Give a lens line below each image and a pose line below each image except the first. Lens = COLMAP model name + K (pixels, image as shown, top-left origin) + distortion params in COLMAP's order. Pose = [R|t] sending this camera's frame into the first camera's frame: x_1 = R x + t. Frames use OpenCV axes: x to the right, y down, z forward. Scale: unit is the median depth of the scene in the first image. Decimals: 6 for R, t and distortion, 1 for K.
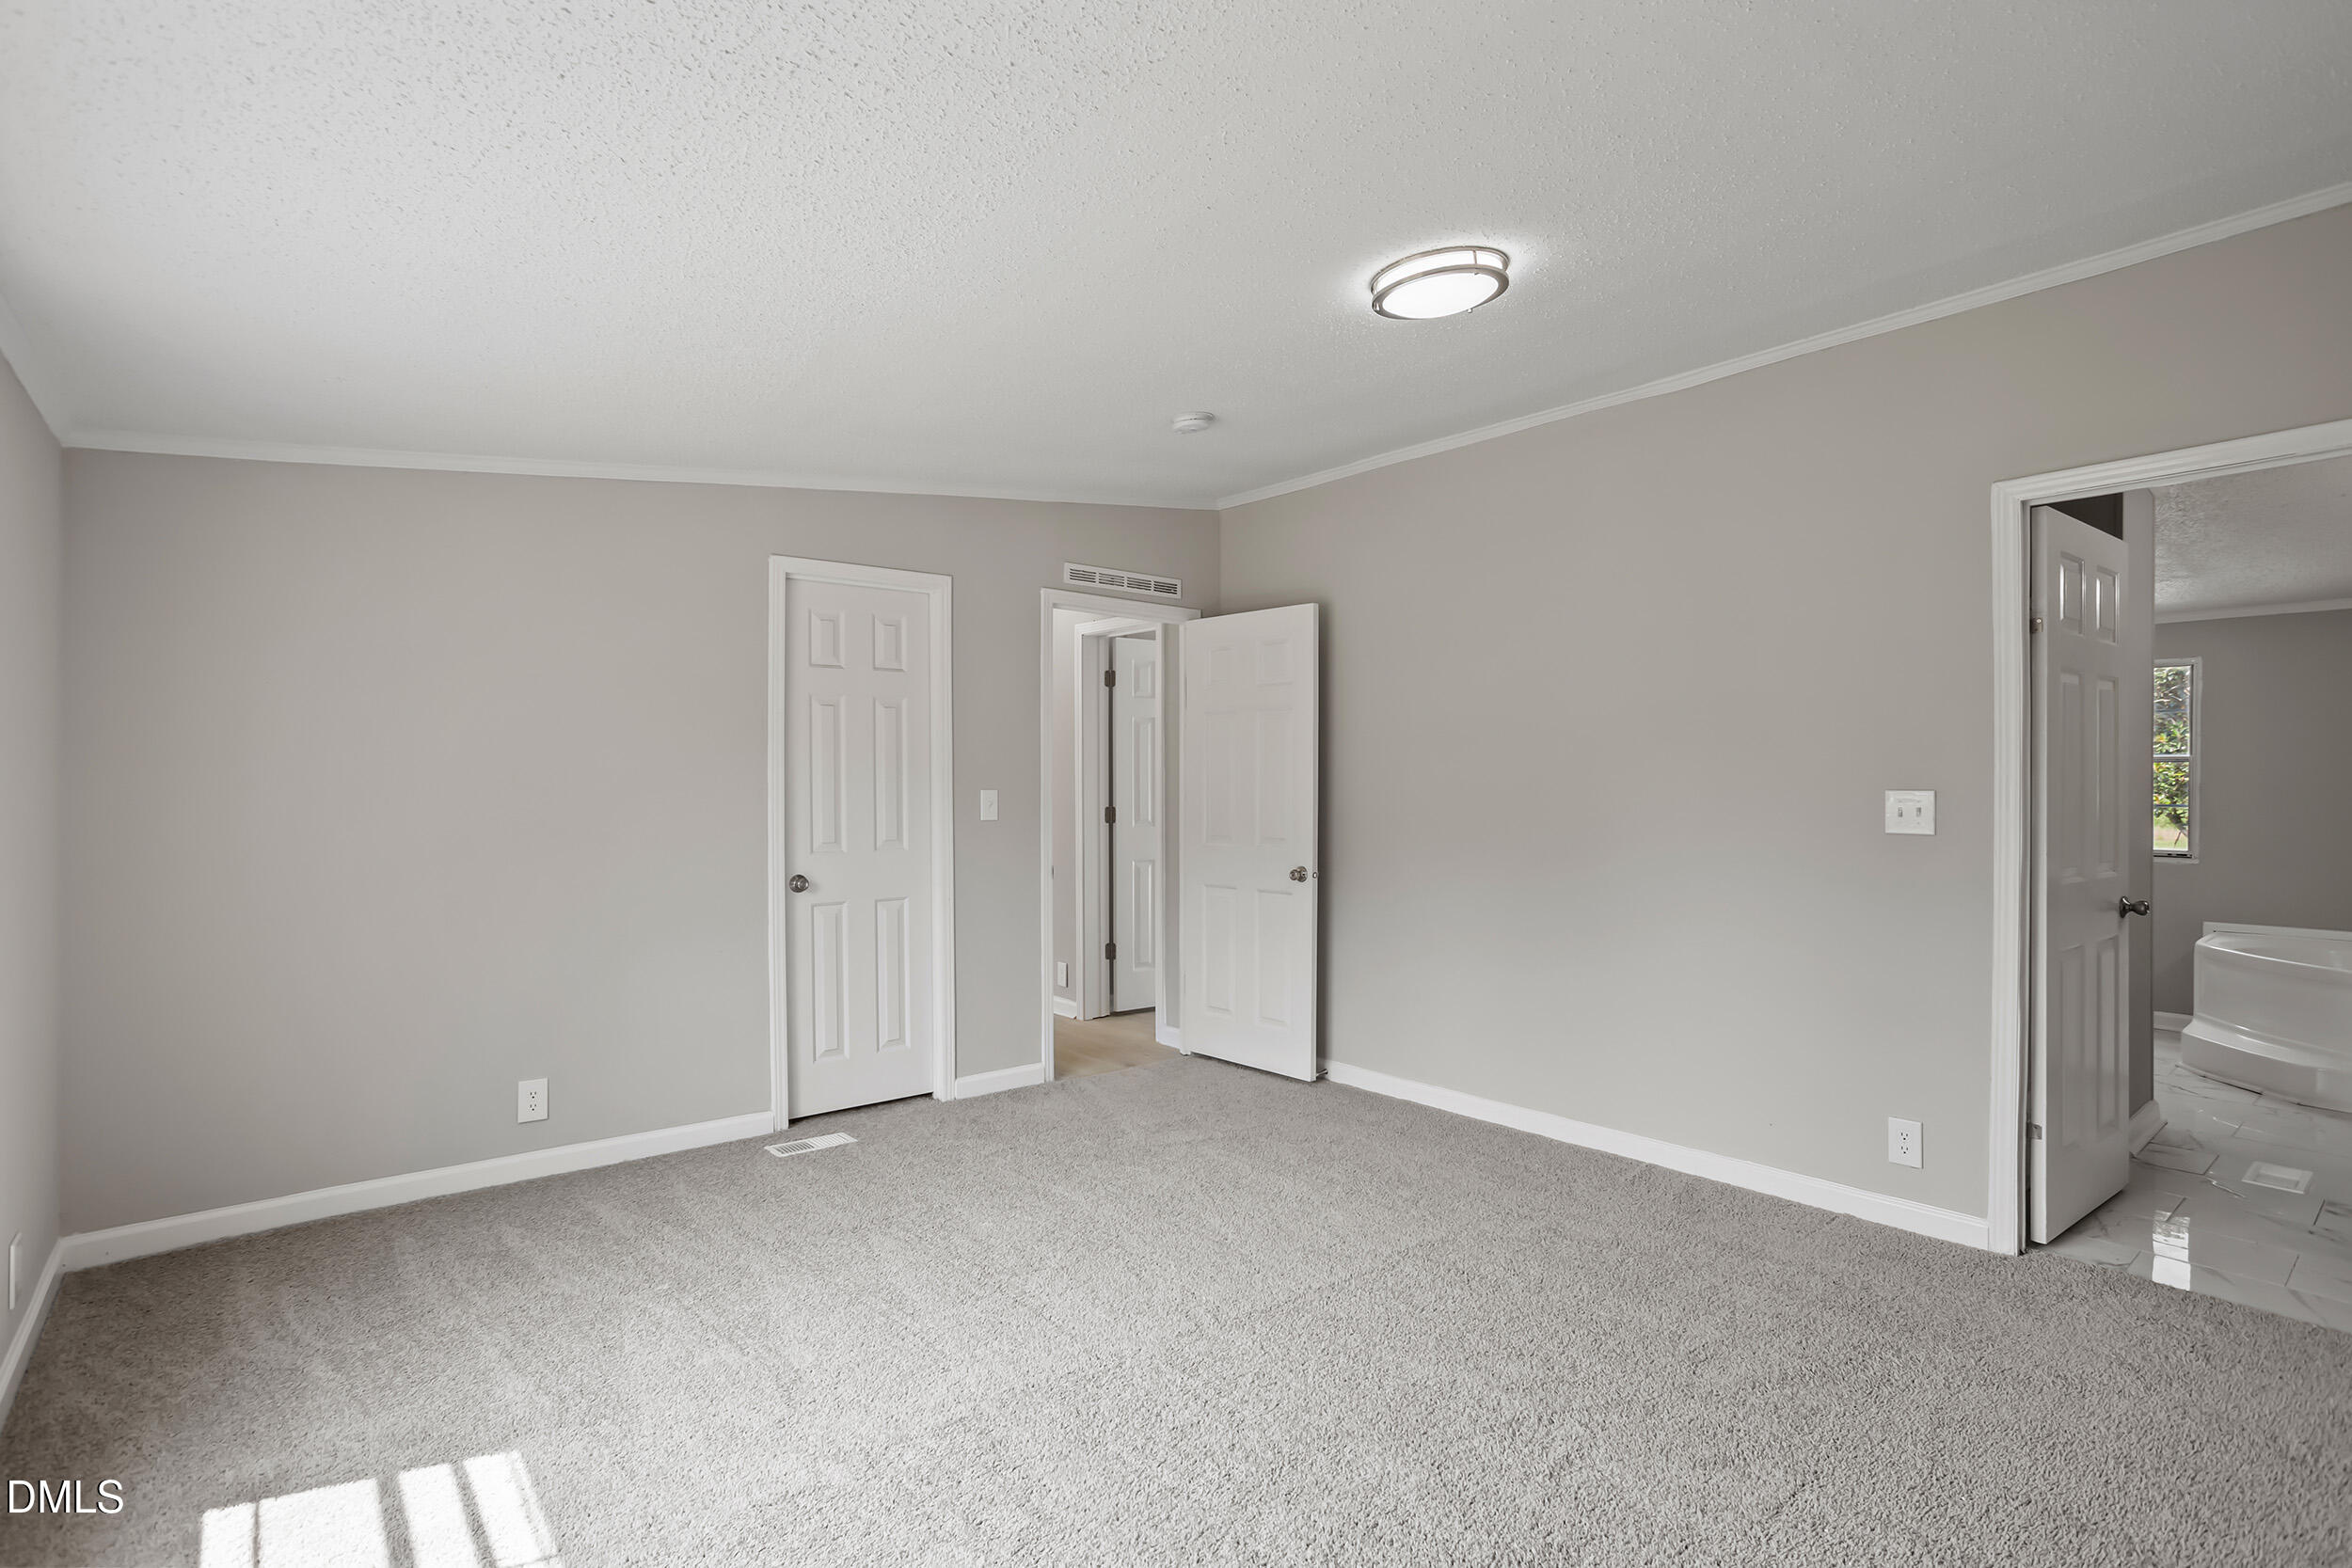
lens RADIAL K [[1134.1, 0, 1174.2], [0, 1134.1, 794.7], [0, 0, 1]] dist [-0.019664, 0.012423]
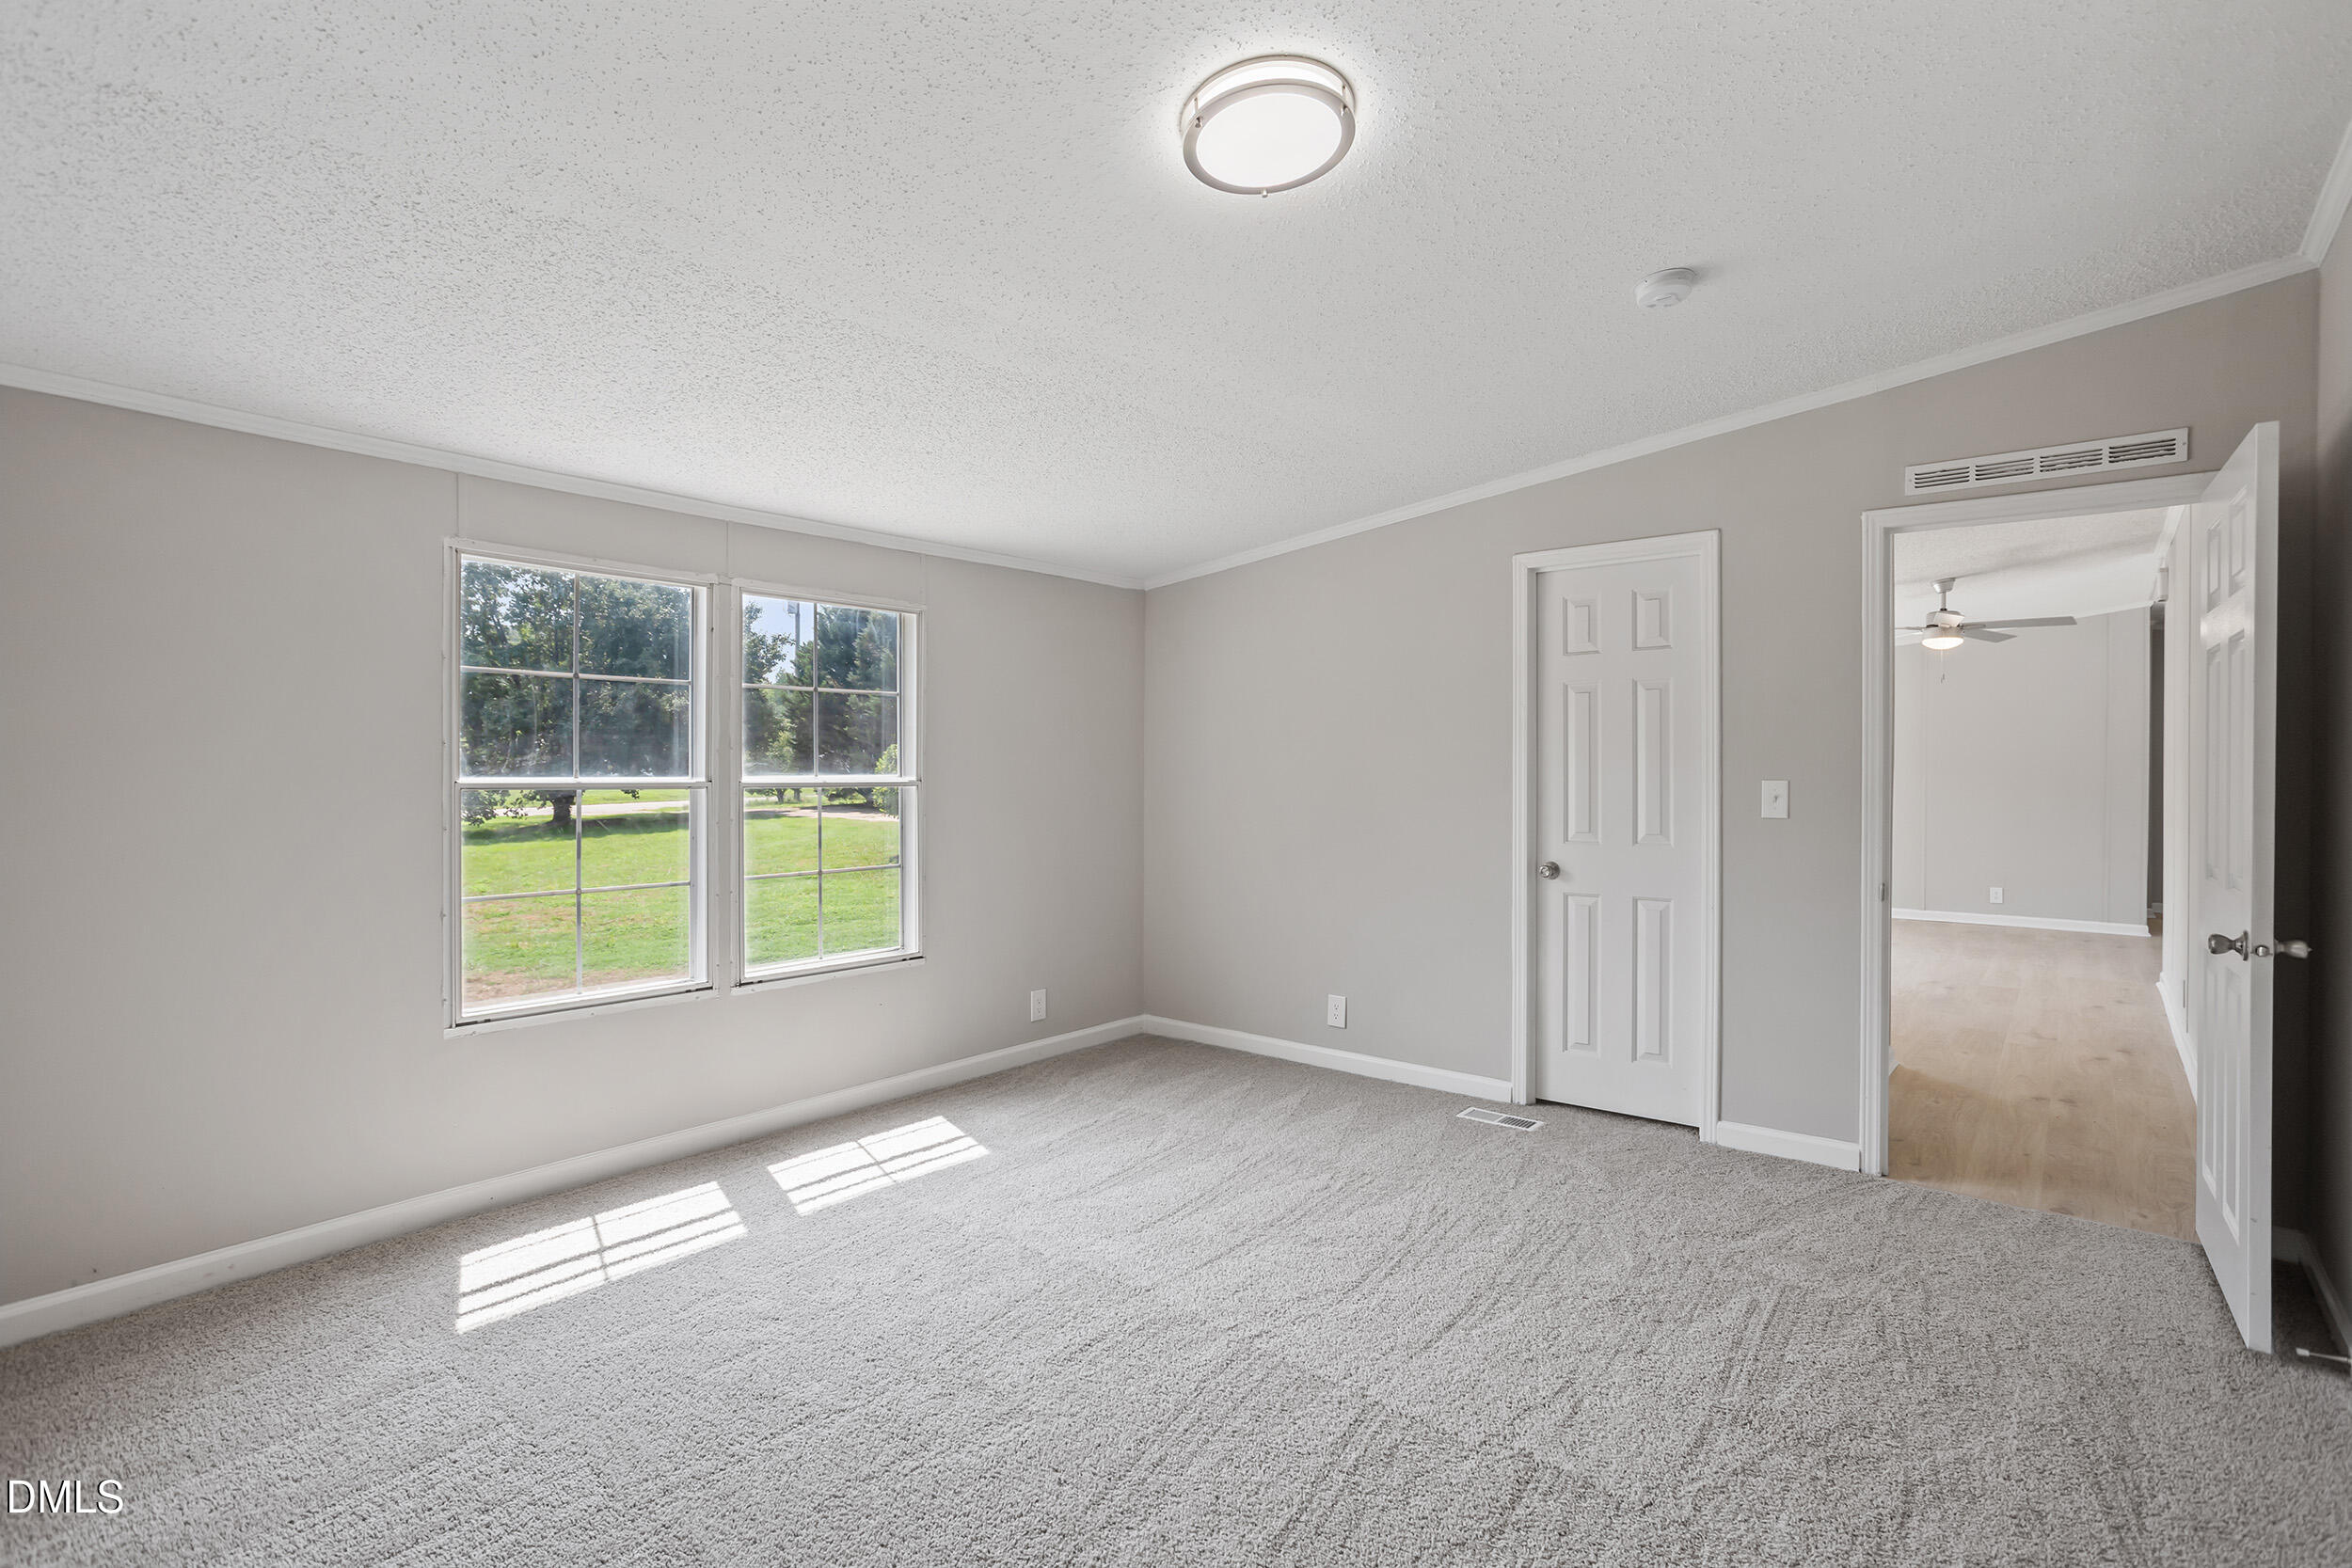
lens RADIAL K [[1134.1, 0, 1177.9], [0, 1134.1, 774.7], [0, 0, 1]] dist [-0.019664, 0.012423]
pose [[0.204072, 0.003501, -0.978950, 0.589077], [-0.012032, 0.999927, 0.001068, -0.004168], [0.978882, 0.011560, 0.204099, 0.458444]]
